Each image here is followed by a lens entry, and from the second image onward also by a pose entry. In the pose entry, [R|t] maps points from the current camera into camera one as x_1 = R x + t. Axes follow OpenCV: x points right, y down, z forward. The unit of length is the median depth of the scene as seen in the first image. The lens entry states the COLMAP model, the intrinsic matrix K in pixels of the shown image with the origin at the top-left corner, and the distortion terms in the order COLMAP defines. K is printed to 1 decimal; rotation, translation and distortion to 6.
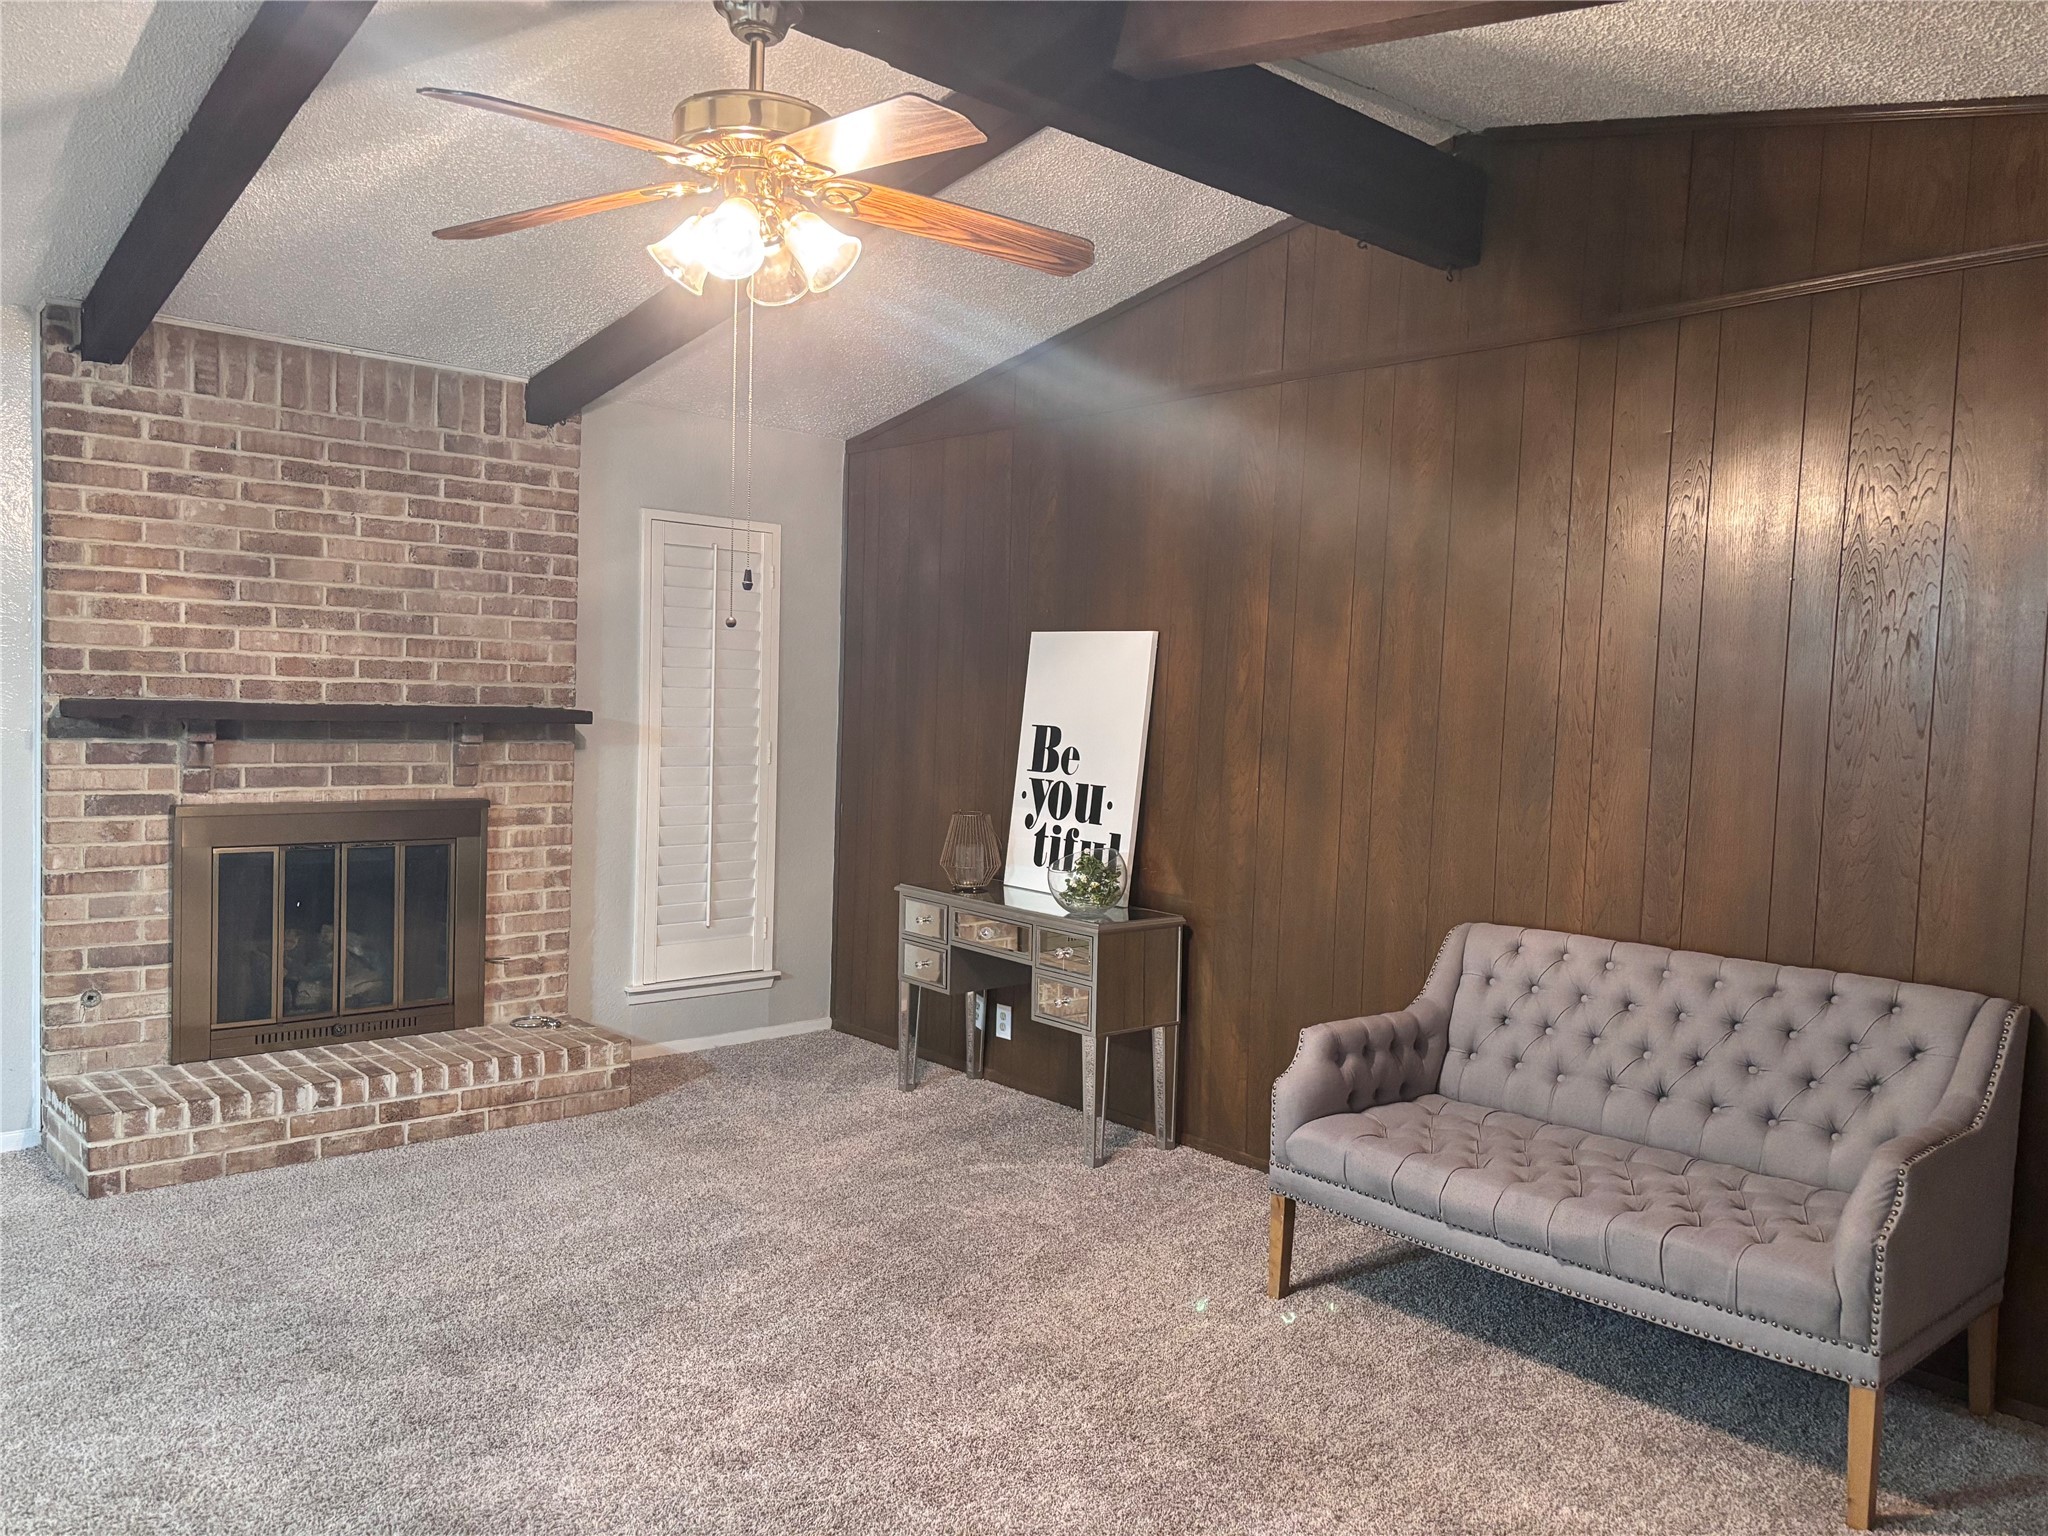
lens RADIAL K [[1544.2, 0, 1016.5], [0, 1544.2, 786.0], [0, 0, 1]] dist [0.066258, -0.063964]
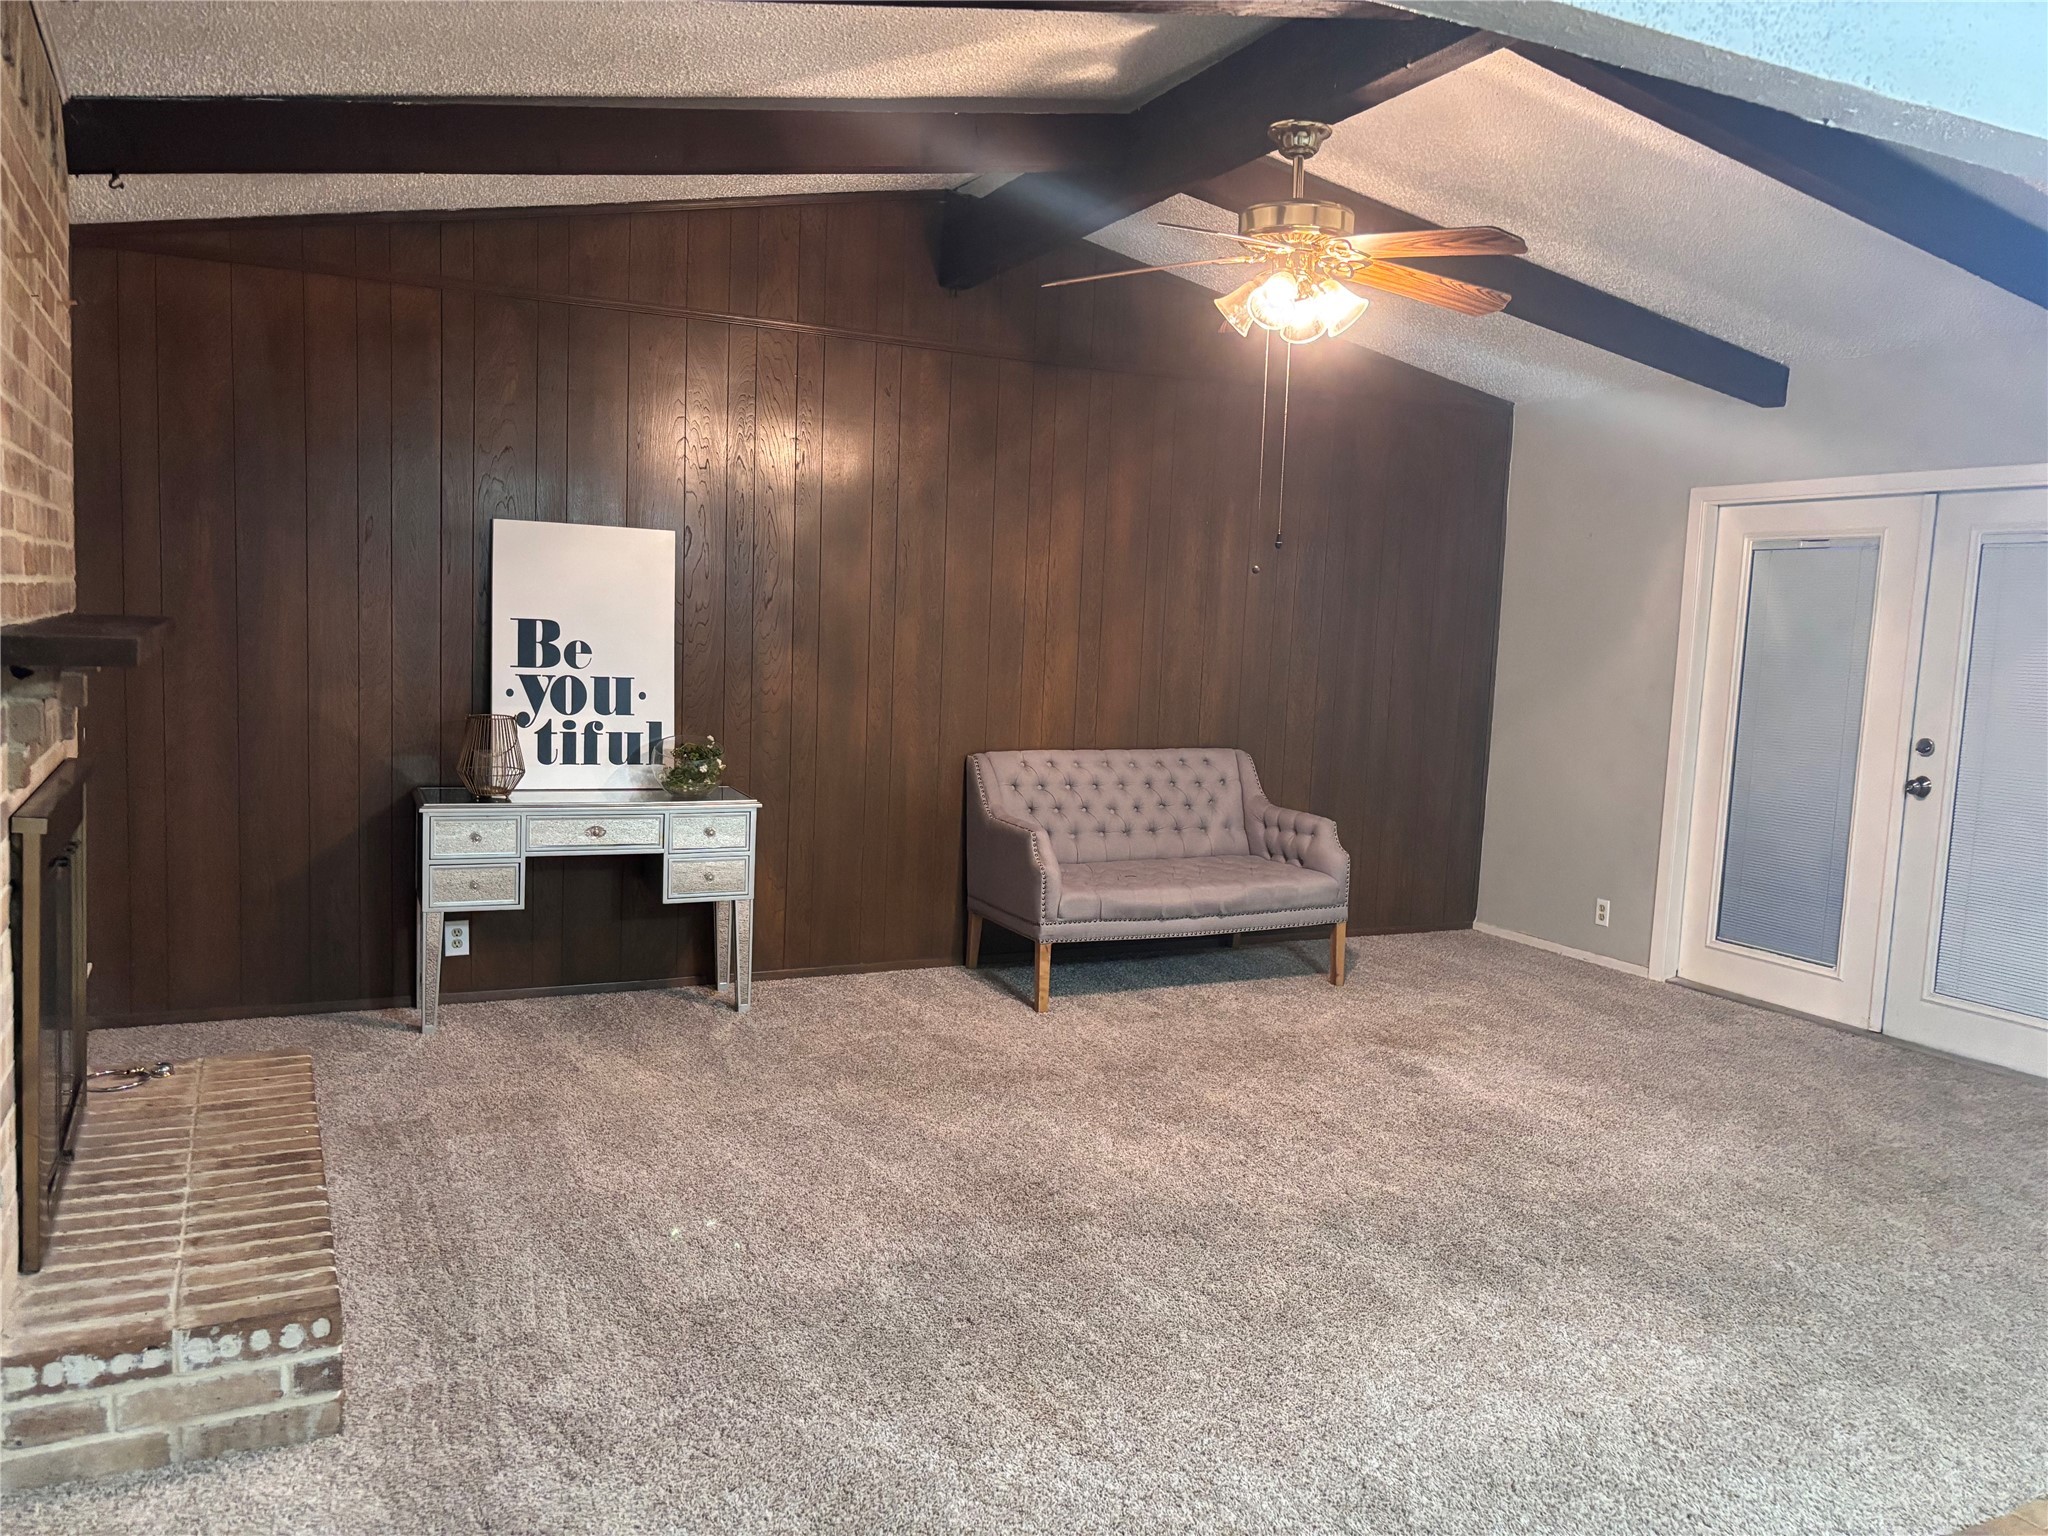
lens RADIAL K [[1544.2, 0, 1026.4], [0, 1544.2, 762.3], [0, 0, 1]] dist [0.066258, -0.063964]
pose [[0.253516, -0.115802, 0.960375, -0.926793], [0.028134, 0.993271, 0.112342, -0.055636], [-0.966922, -0.001461, 0.255068, 0.488010]]
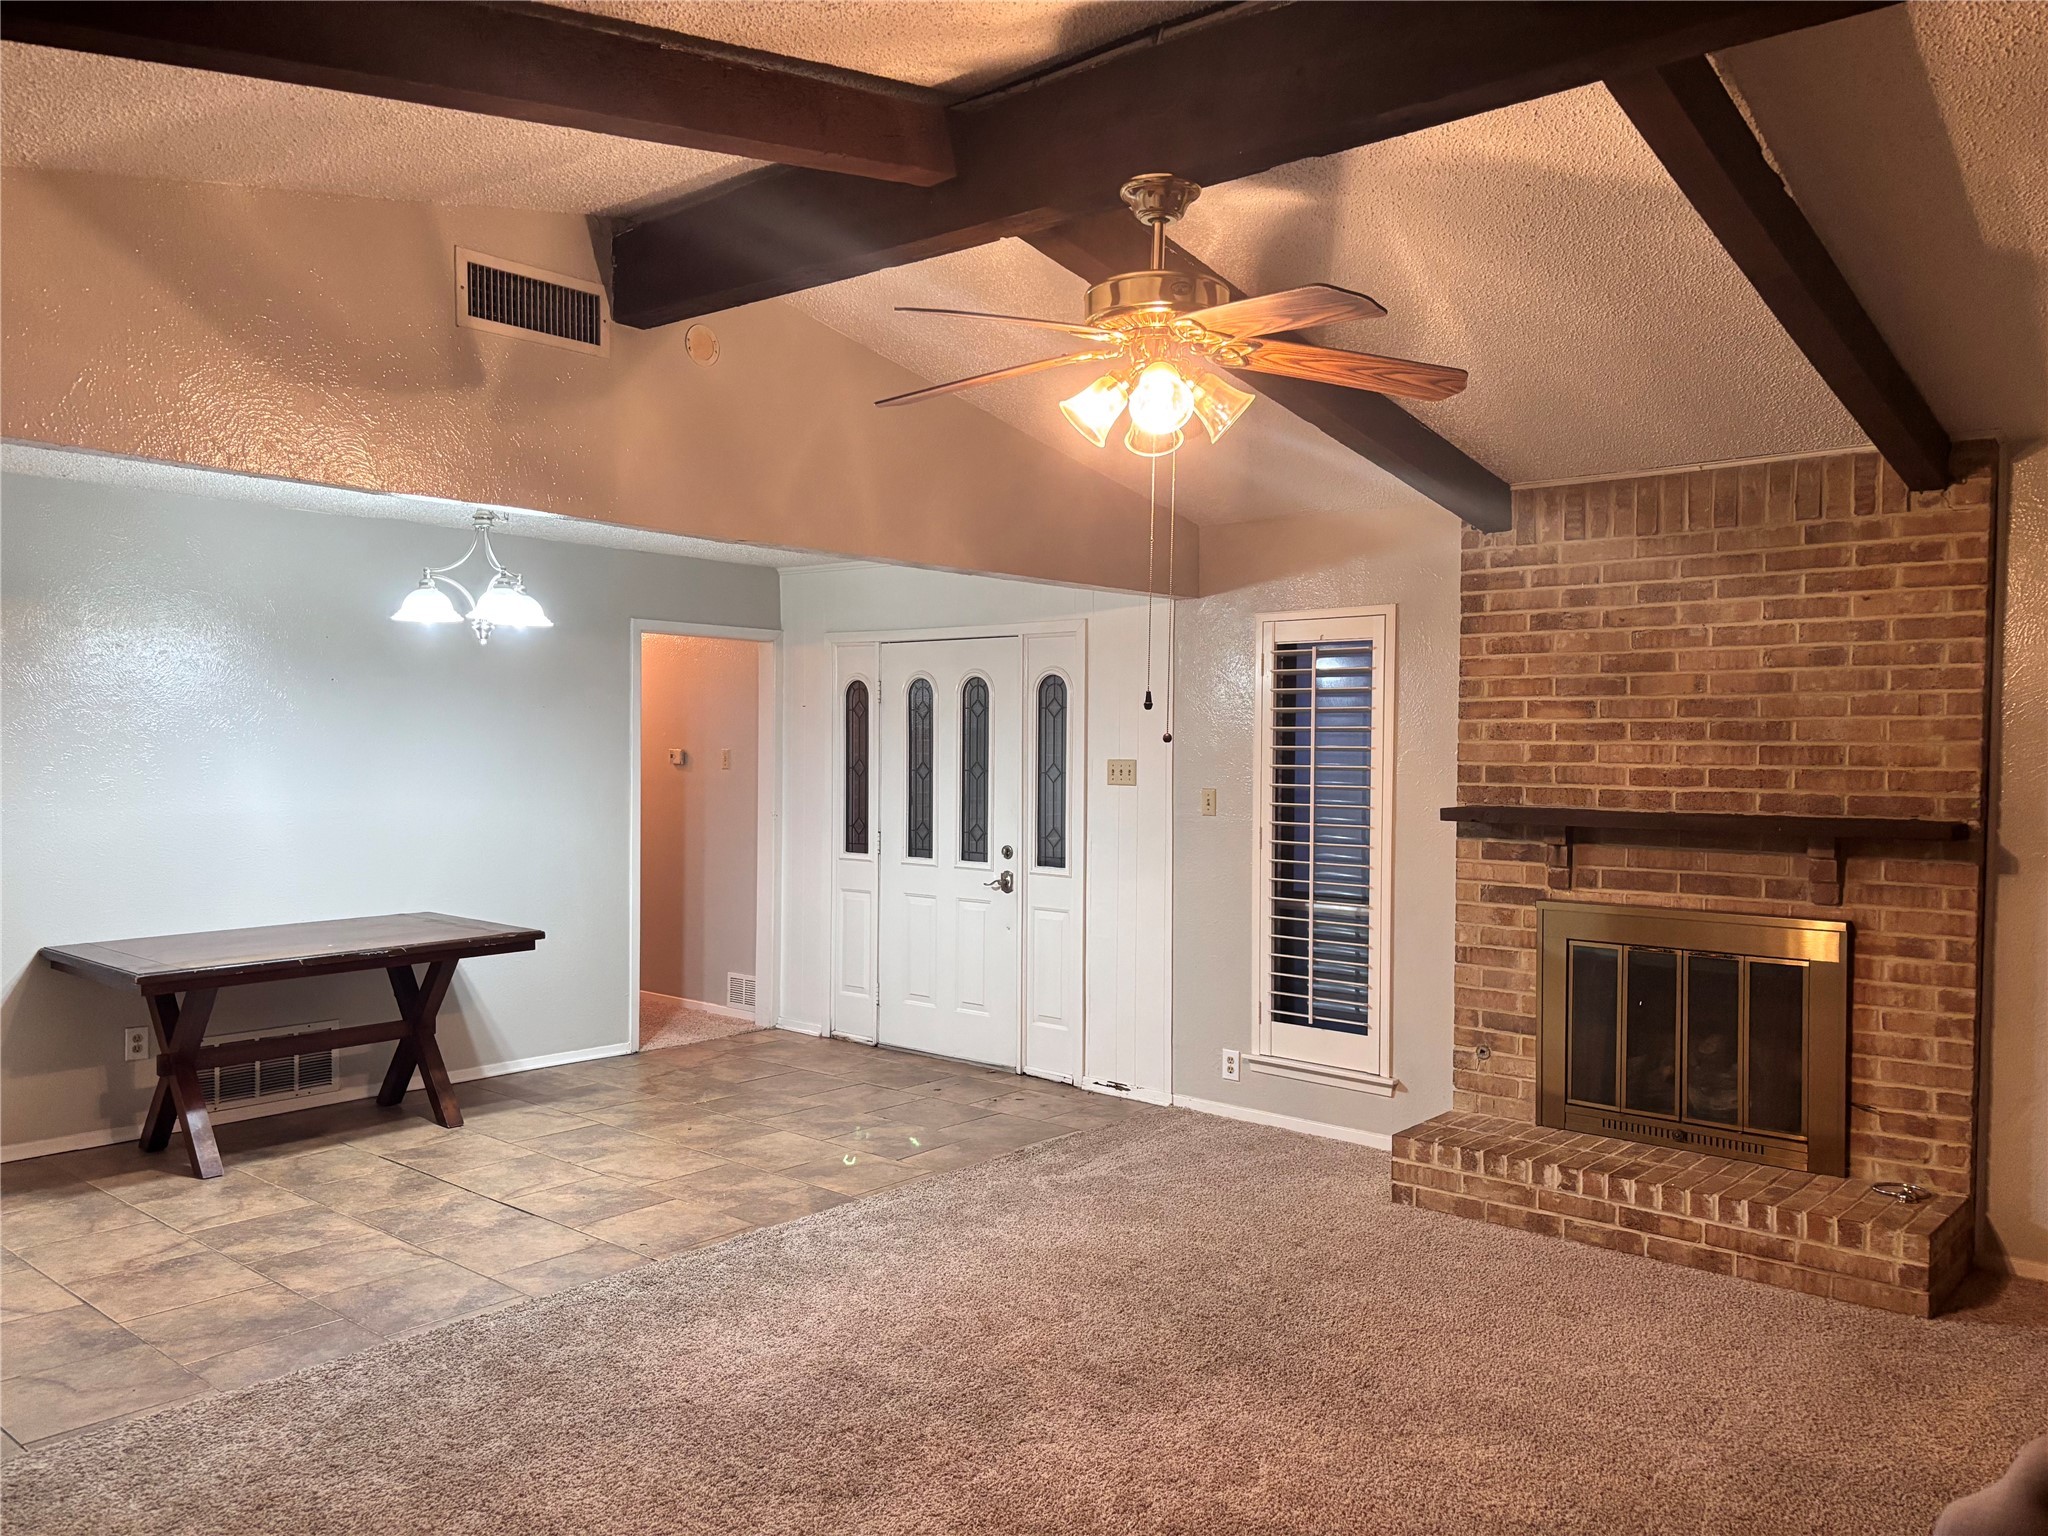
lens RADIAL K [[1544.2, 0, 1036.7], [0, 1544.2, 786.6], [0, 0, 1]] dist [0.066258, -0.063964]
pose [[0.147302, -0.006788, -0.989068, 0.510899], [-0.065810, 0.997693, -0.016648, -0.024884], [0.986900, 0.067543, 0.146516, 0.433677]]
